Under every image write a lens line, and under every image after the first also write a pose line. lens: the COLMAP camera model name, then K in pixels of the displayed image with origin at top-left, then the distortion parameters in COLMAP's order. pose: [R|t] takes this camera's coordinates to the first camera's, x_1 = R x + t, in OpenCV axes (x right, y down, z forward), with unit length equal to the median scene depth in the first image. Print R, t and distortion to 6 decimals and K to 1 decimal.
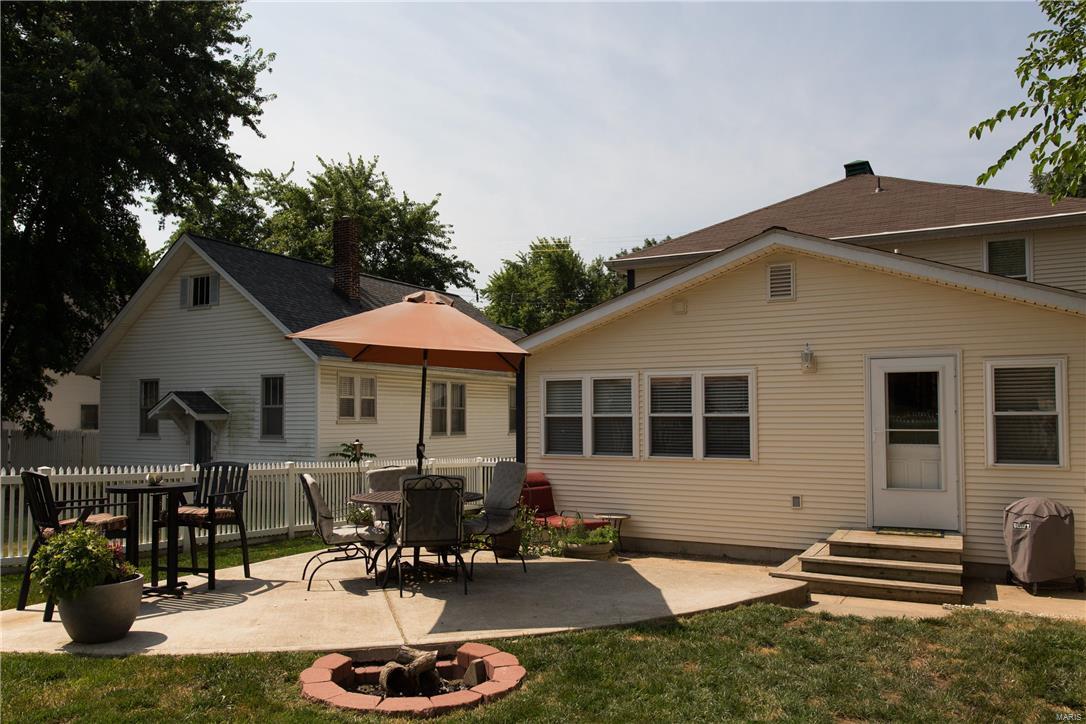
lens RADIAL K [[733.8, 0, 543.0], [0, 733.8, 362.0], [0, 0, 1]] dist [0.000603, 0.002508]
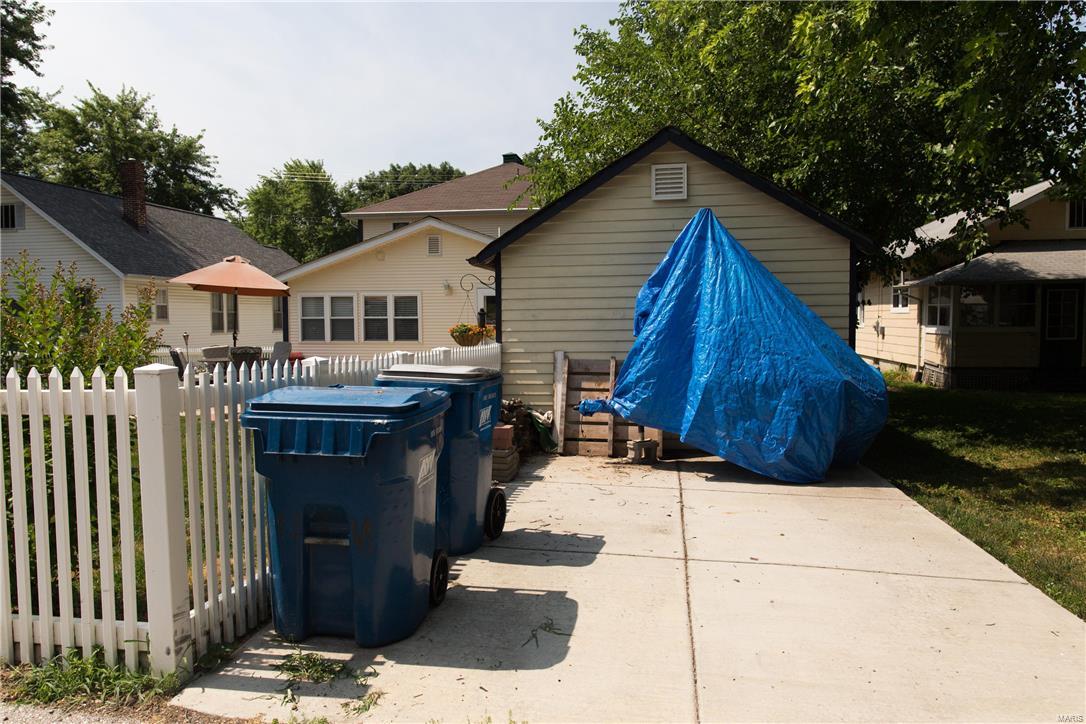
lens RADIAL K [[733.8, 0, 543.0], [0, 733.8, 362.0], [0, 0, 1]] dist [0.000603, 0.002508]
pose [[0.950148, -0.019565, 0.311184, 0.002038], [-0.022863, 0.990971, 0.132111, -0.027767], [-0.310959, -0.132640, 0.941122, -0.345387]]
